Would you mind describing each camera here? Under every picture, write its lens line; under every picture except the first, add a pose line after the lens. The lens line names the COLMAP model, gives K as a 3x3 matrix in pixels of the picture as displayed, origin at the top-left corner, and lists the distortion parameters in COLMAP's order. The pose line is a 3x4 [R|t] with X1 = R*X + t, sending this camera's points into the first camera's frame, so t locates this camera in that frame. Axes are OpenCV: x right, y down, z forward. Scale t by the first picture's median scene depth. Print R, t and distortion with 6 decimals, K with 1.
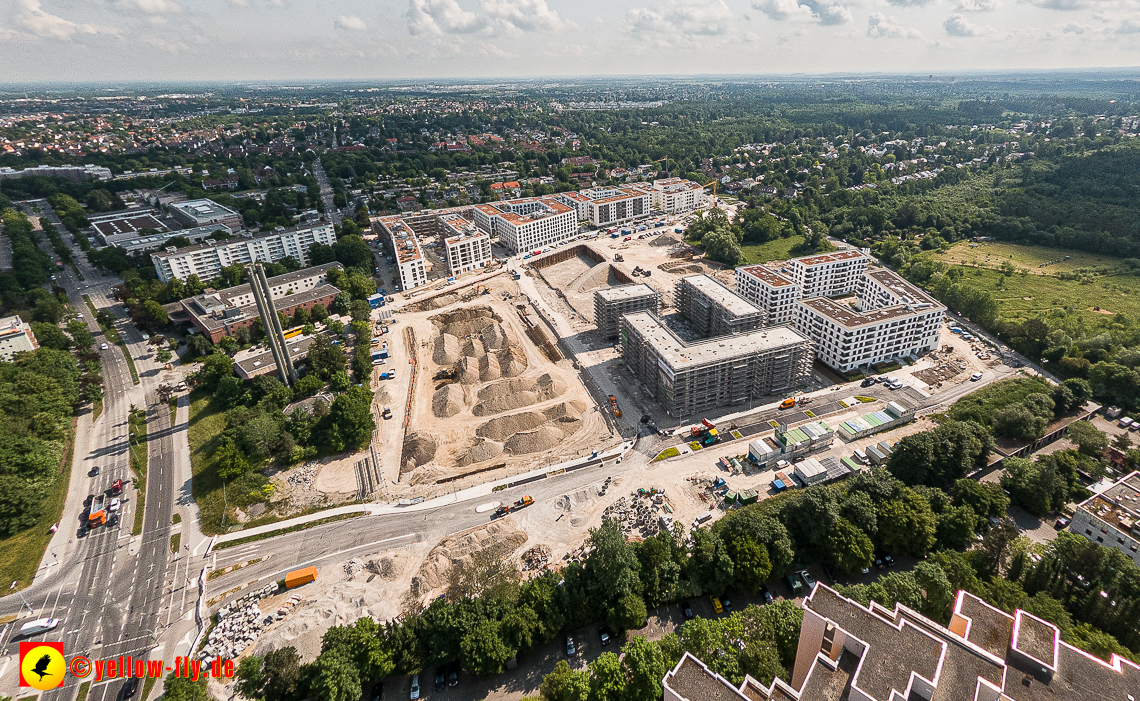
lens RADIAL K [[499.0, 0, 639.8], [0, 499.0, 295.9], [0, 0, 1]] dist [-0.001818, 0.000784]
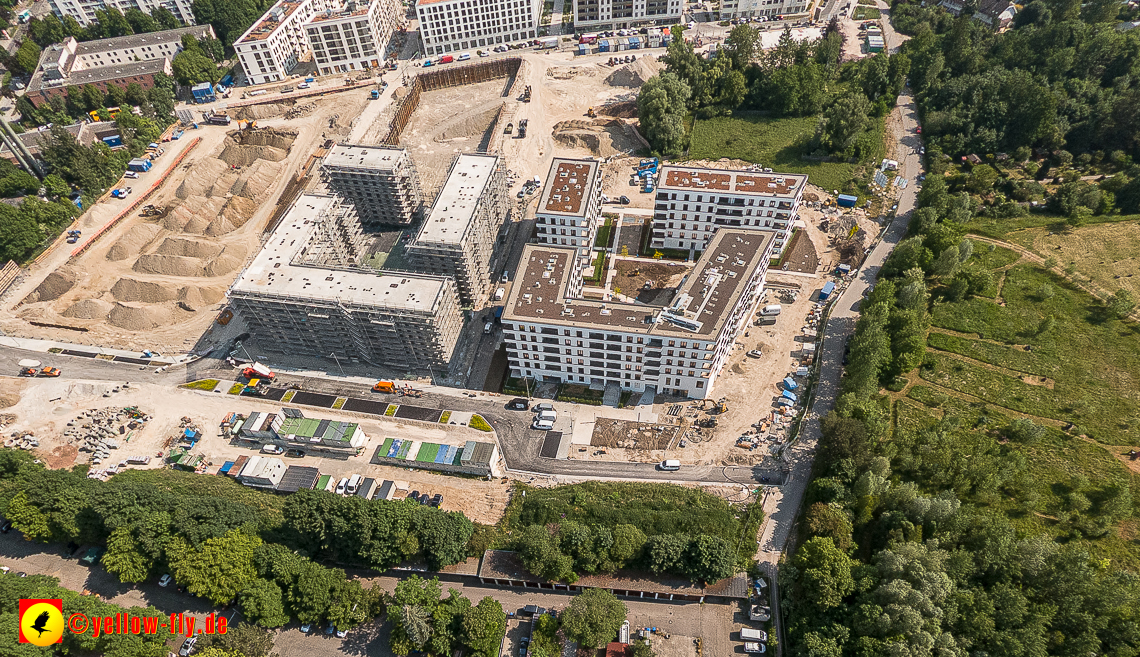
lens RADIAL K [[560.8, 0, 582.3], [0, 560.8, 486.3], [0, 0, 1]] dist [-0.003495, 0.000805]
pose [[0.848385, 0.434510, -0.302397, 0.544203], [-0.195348, 0.787875, 0.584031, -0.132263], [0.492019, -0.436410, 0.753302, 0.287875]]
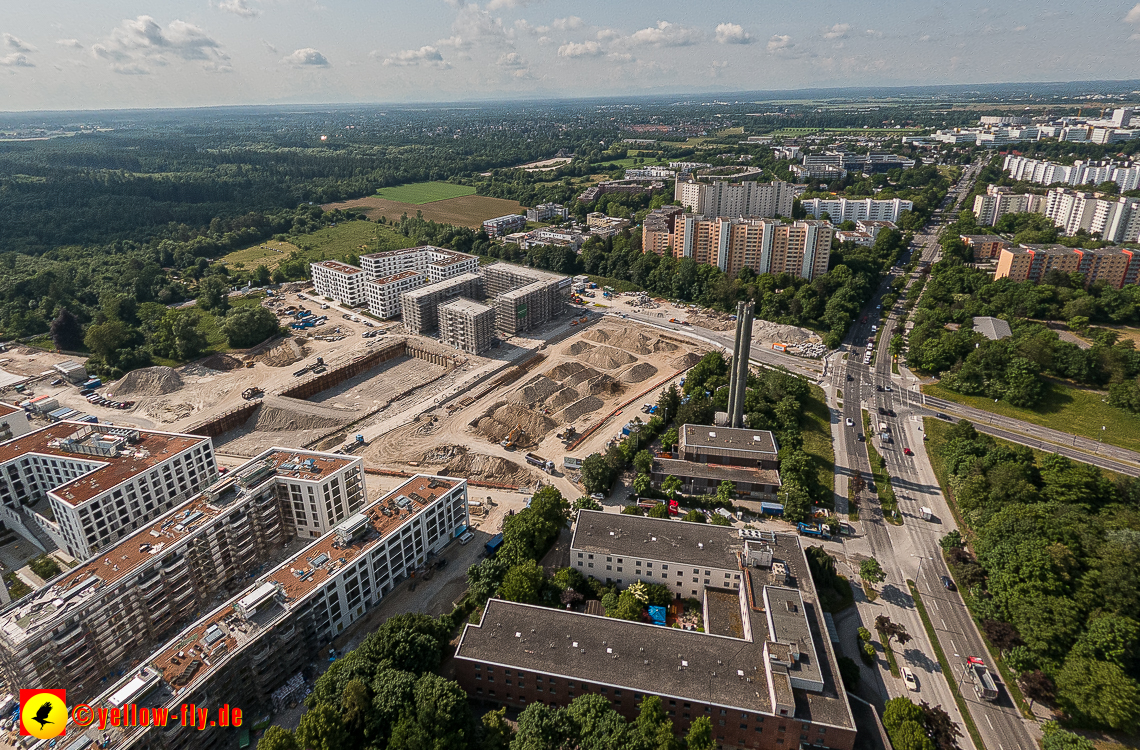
lens RADIAL K [[595.9, 0, 523.1], [0, 595.9, 305.4], [0, 0, 1]] dist [-0.000572, 0.001027]
pose [[-0.429818, -0.274697, 0.860115, -0.942197], [0.393156, 0.800611, 0.452161, -0.432961], [-0.812825, 0.532507, -0.236119, 0.969258]]
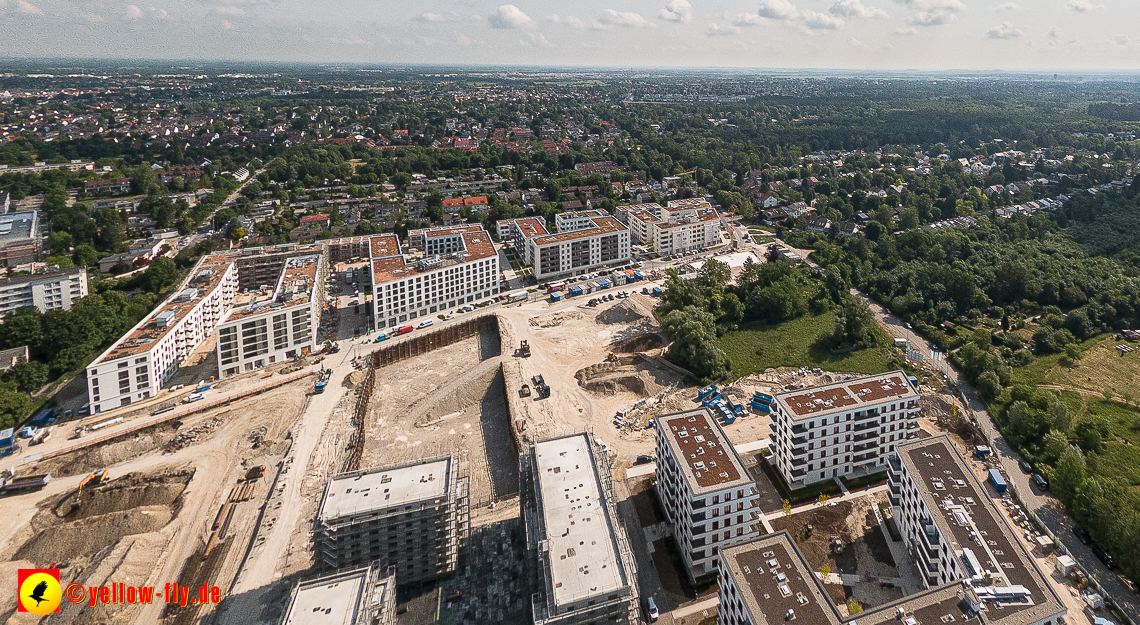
lens RADIAL K [[578.3, 0, 718.8], [0, 578.3, 119.1], [0, 0, 1]] dist [-0.008498, 0.002205]
pose [[0.998929, 0.026825, -0.037687, 0.244435], [-0.037502, 0.946591, -0.320250, -0.143096], [0.027084, 0.321320, 0.946583, 0.299405]]
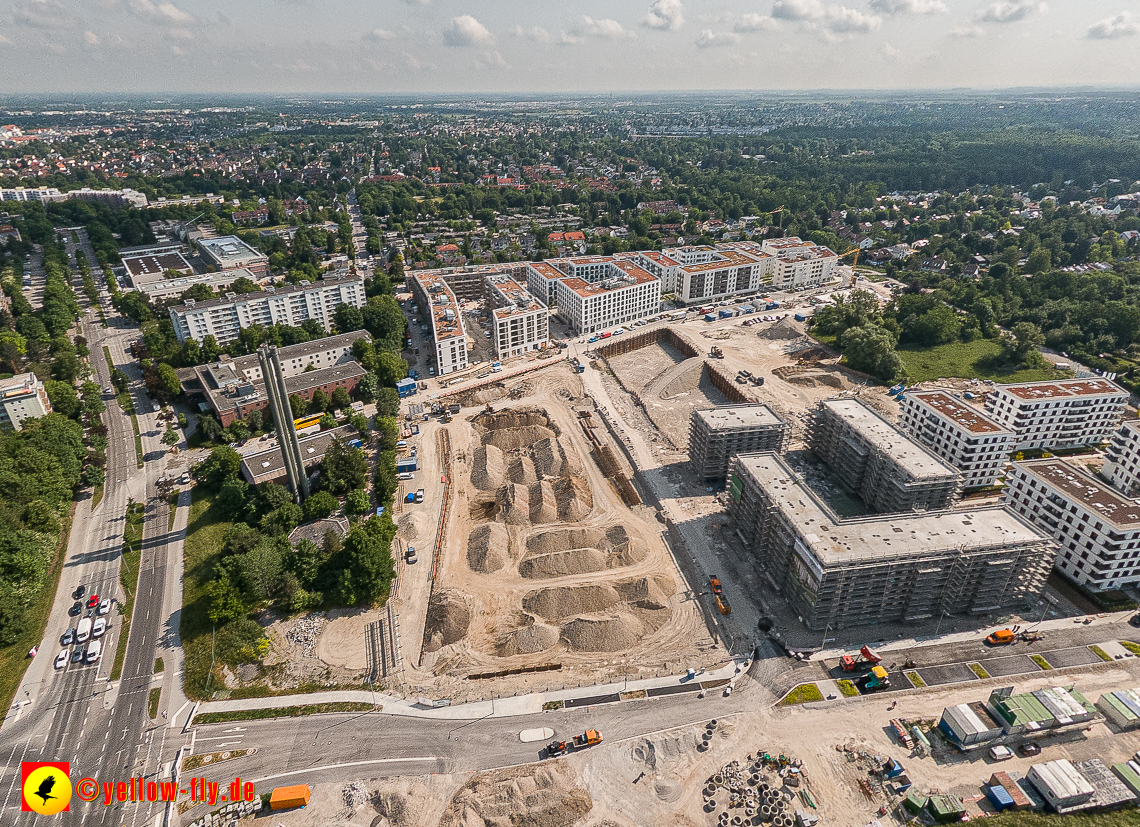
lens RADIAL K [[609.9, 0, 580.0], [0, 609.9, 407.8], [0, 0, 1]] dist [-0.000492, -0.000406]
pose [[0.975277, 0.106023, -0.193893, -0.064087], [-0.093370, 0.992930, 0.073293, -0.049477], [0.200293, -0.053378, 0.978281, 0.099381]]
